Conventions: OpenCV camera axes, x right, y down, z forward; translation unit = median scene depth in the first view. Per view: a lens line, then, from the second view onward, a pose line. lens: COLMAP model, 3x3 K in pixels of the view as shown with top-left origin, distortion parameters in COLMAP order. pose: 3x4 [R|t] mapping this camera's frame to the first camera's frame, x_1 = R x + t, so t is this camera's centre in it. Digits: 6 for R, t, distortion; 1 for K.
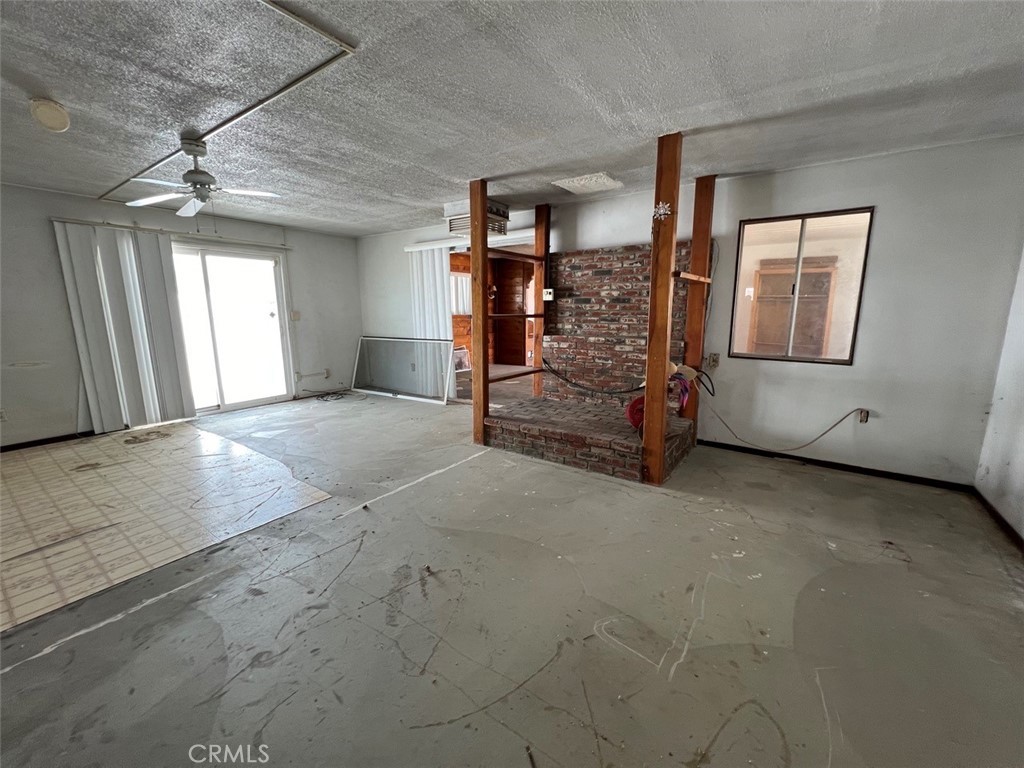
lens RADIAL K [[415.4, 0, 511.9], [0, 415.4, 384.5], [0, 0, 1]] dist [-0.000305, -0.000021]
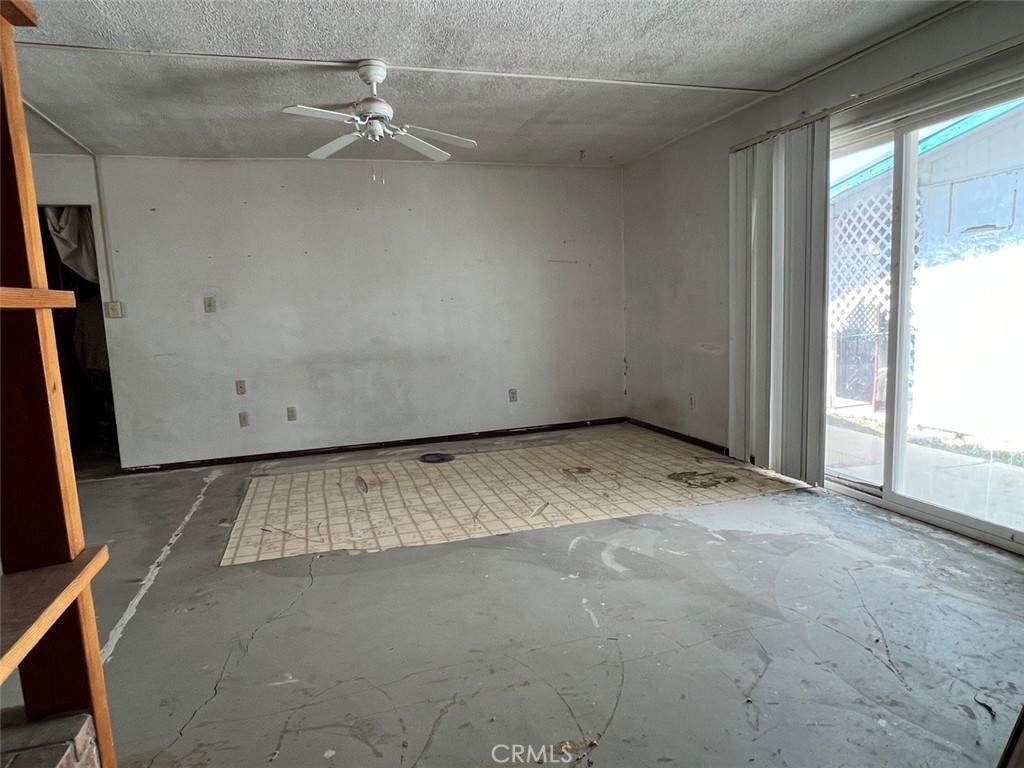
lens RADIAL K [[627.2, 0, 511.7], [0, 627.2, 383.0], [0, 0, 1]] dist [-0.003022, -0.000093]
pose [[-0.609867, 0.136181, -0.780715, 0.038774], [-0.095970, 0.965185, 0.243326, -0.270619], [0.786671, 0.223322, -0.575566, 1.578188]]
